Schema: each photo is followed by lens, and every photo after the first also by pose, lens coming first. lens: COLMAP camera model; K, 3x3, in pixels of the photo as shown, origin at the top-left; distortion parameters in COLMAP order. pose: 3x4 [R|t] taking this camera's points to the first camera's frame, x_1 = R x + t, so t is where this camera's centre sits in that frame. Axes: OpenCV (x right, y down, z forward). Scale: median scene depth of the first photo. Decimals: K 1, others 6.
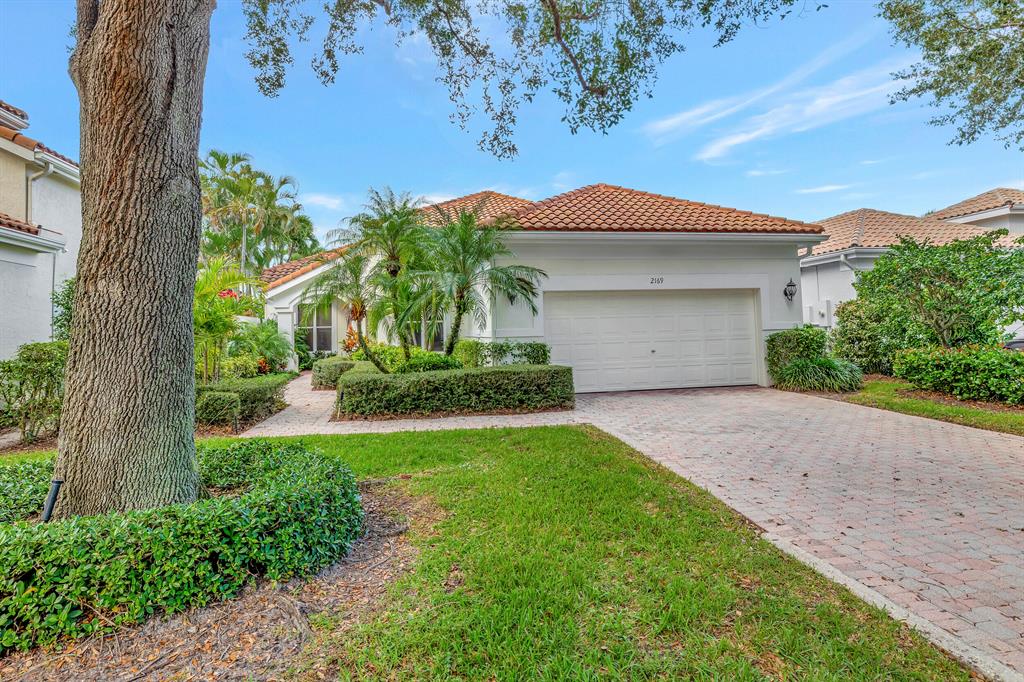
lens RADIAL K [[574.8, 0, 533.2], [0, 574.8, 295.7], [0, 0, 1]] dist [0.001780, -0.000784]
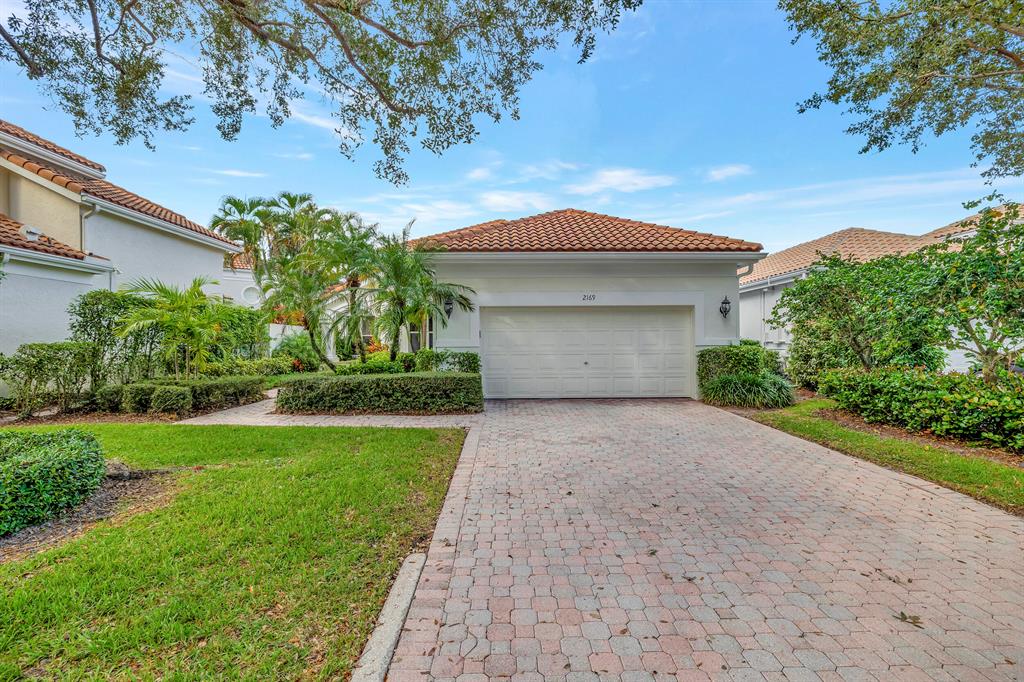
lens RADIAL K [[484.8, 0, 508.4], [0, 484.8, 337.1], [0, 0, 1]] dist [-0.006709, 0.000037]
pose [[0.982970, 0.019068, -0.182776, 0.248130], [-0.009406, 0.998519, 0.053582, 0.000425], [0.183527, -0.050950, 0.981693, 0.085818]]
